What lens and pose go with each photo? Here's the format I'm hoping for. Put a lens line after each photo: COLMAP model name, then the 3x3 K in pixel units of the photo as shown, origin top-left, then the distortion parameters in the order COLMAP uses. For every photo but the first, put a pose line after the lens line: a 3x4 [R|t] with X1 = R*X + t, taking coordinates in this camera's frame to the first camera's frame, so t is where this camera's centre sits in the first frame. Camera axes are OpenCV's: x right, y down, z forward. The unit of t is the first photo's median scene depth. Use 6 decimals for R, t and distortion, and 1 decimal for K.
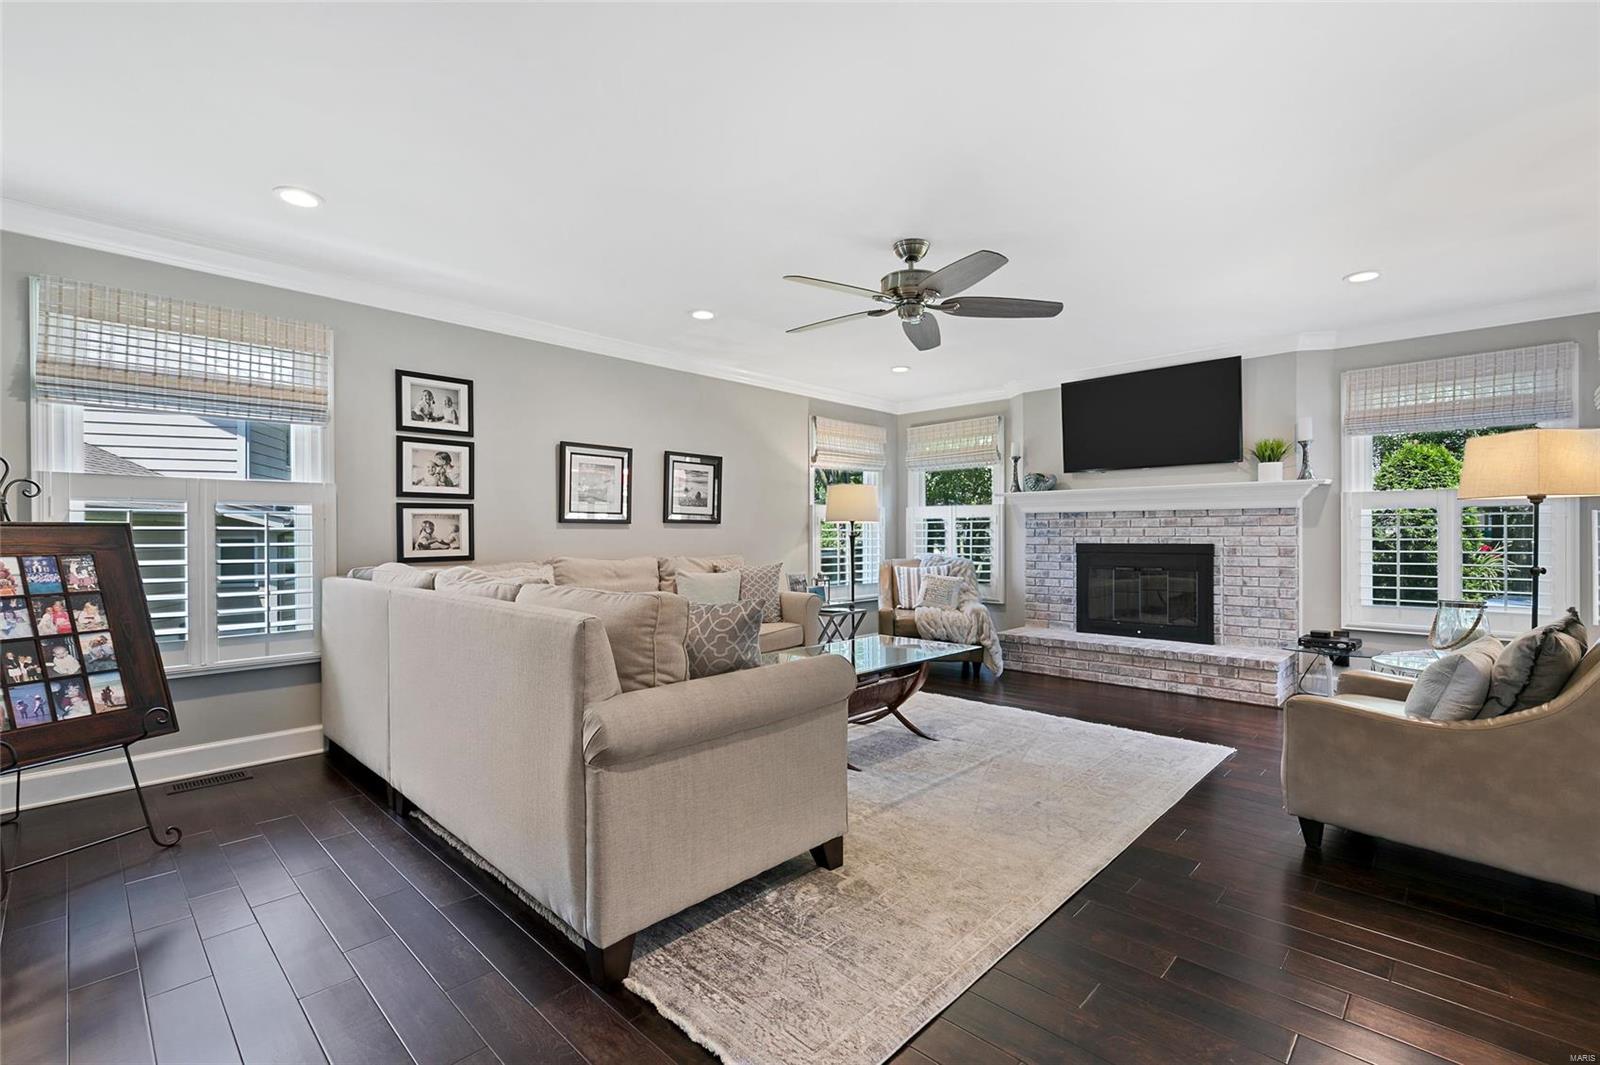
lens RADIAL K [[711.9, 0, 789.8], [0, 711.9, 534.1], [0, 0, 1]] dist [0.001735, 0.000183]
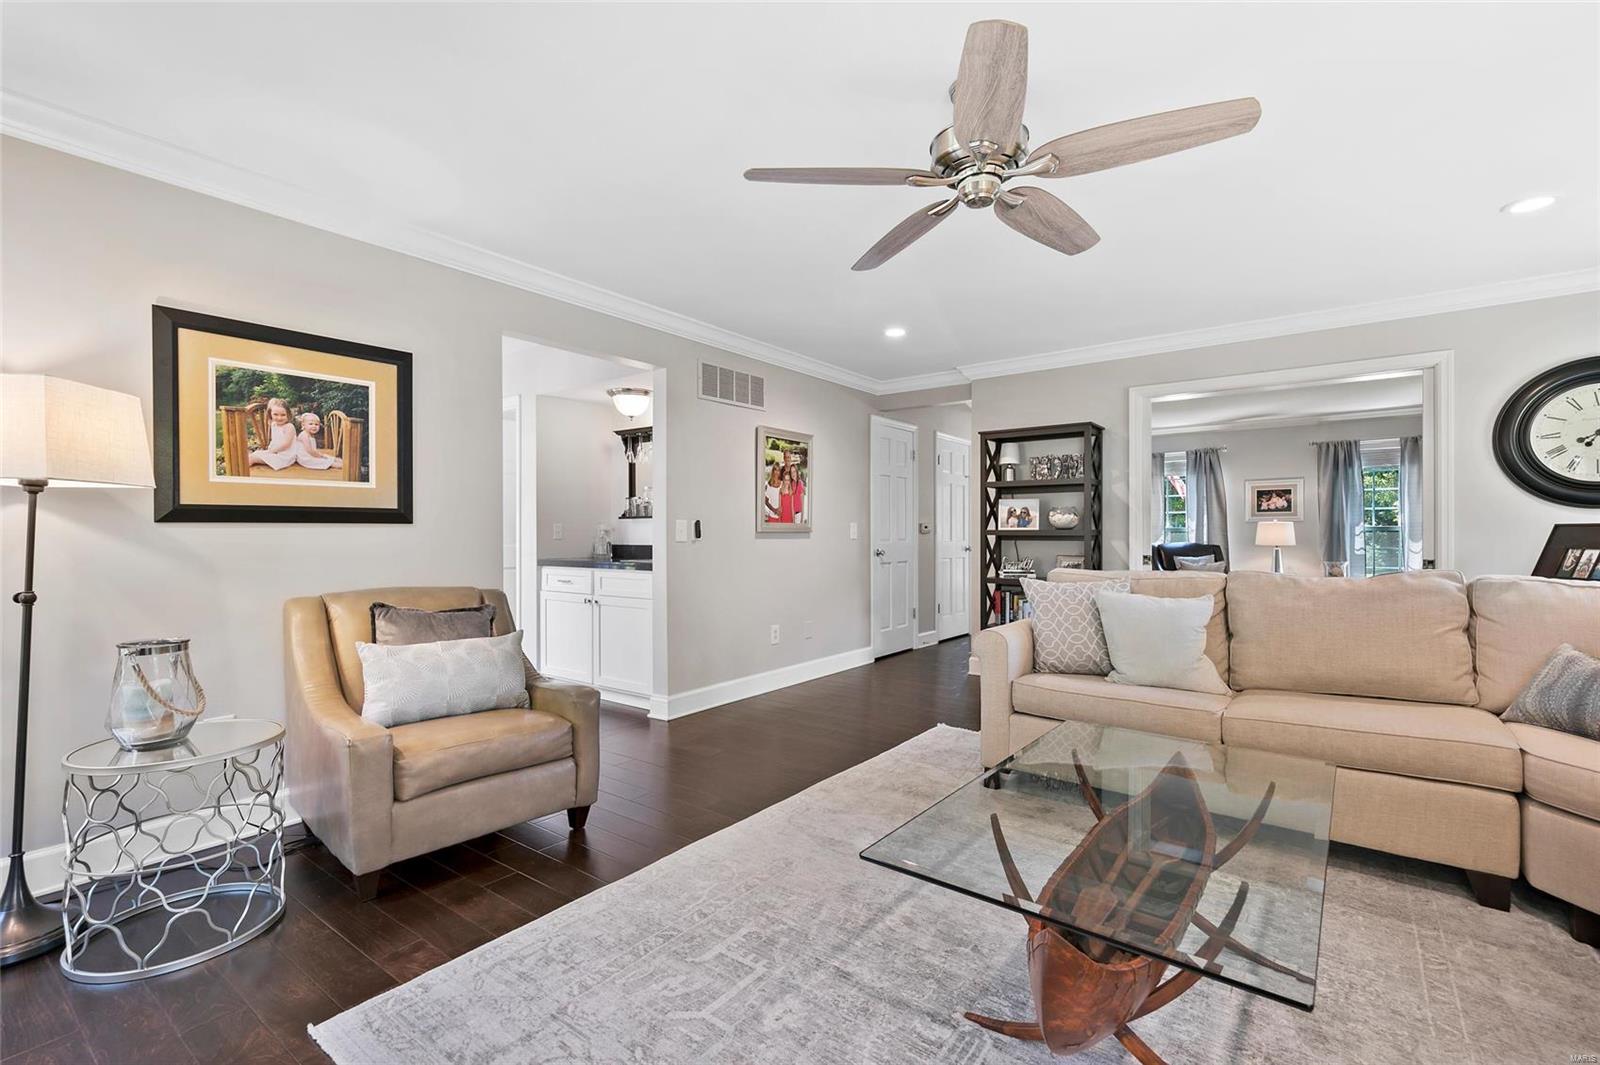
lens RADIAL K [[711.9, 0, 806.1], [0, 711.9, 536.8], [0, 0, 1]] dist [0.001735, 0.000183]
pose [[-0.992975, 0.013453, -0.117557, 0.312831], [0.014223, 0.999883, -0.005714, -0.005253], [0.117466, -0.007346, -0.993050, 1.274816]]
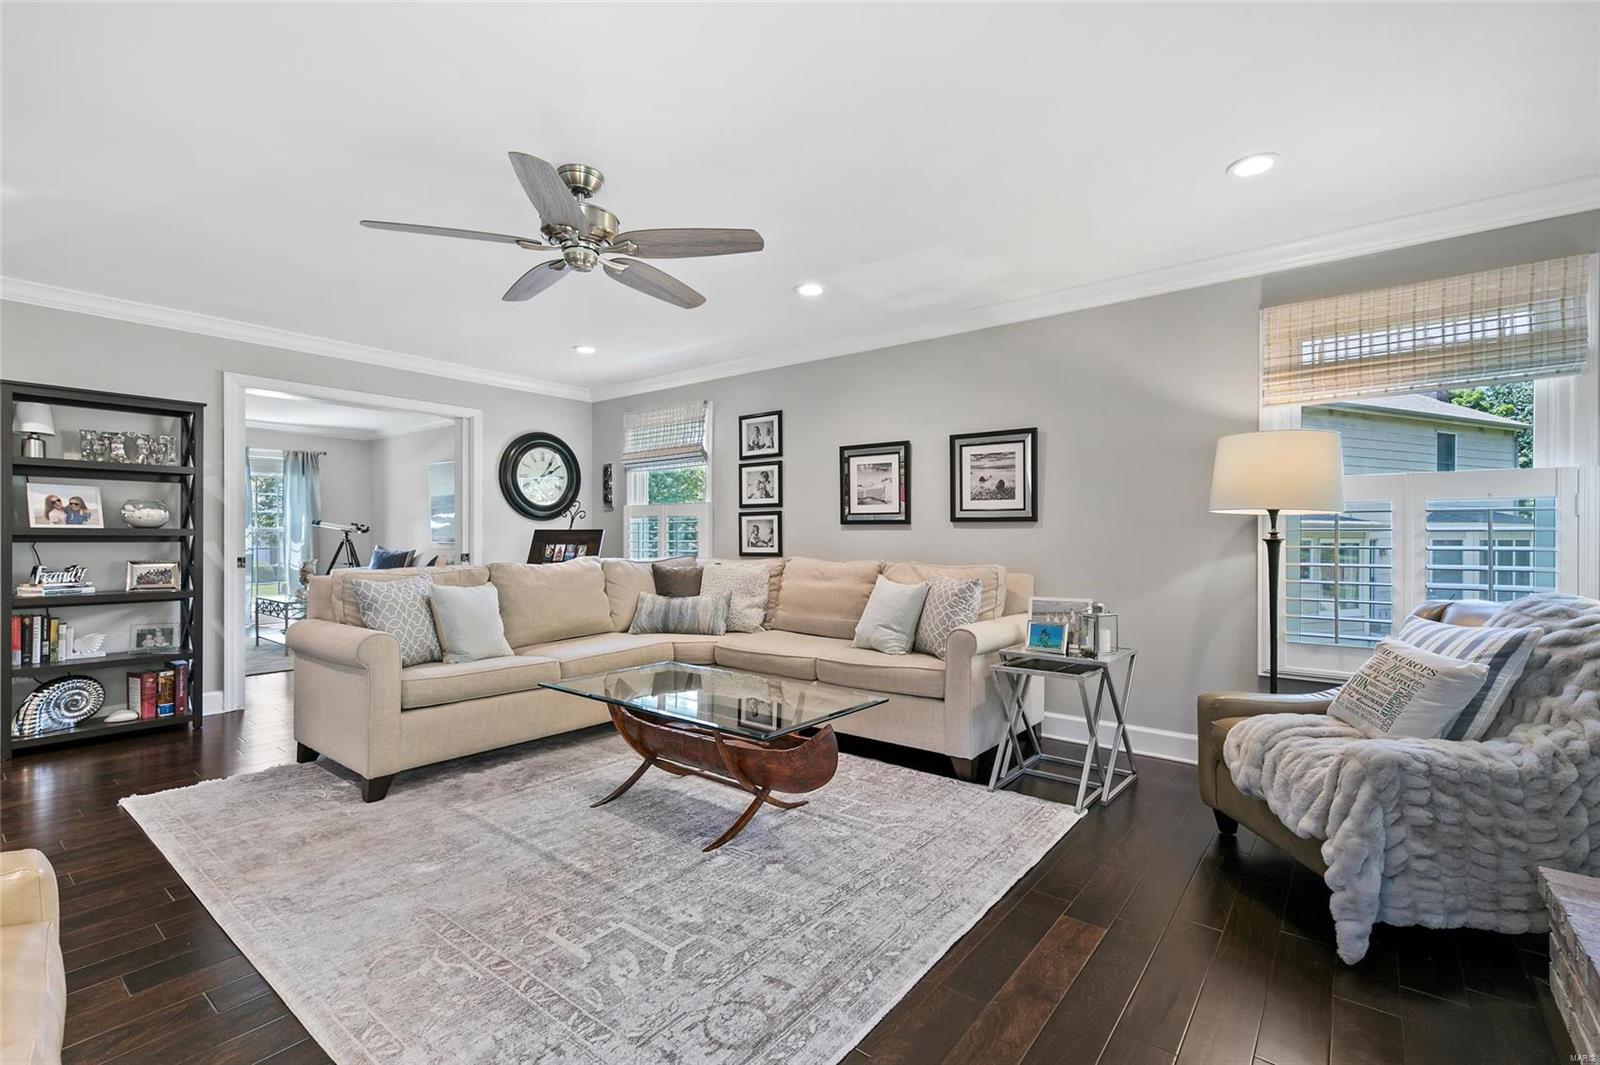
lens RADIAL K [[711.9, 0, 800.2], [0, 711.9, 537.7], [0, 0, 1]] dist [0.001735, 0.000183]
pose [[0.102745, 0.012795, -0.994625, 0.783983], [0.007049, 0.999883, 0.013591, -0.012119], [0.994683, -0.008408, 0.102642, 0.909426]]
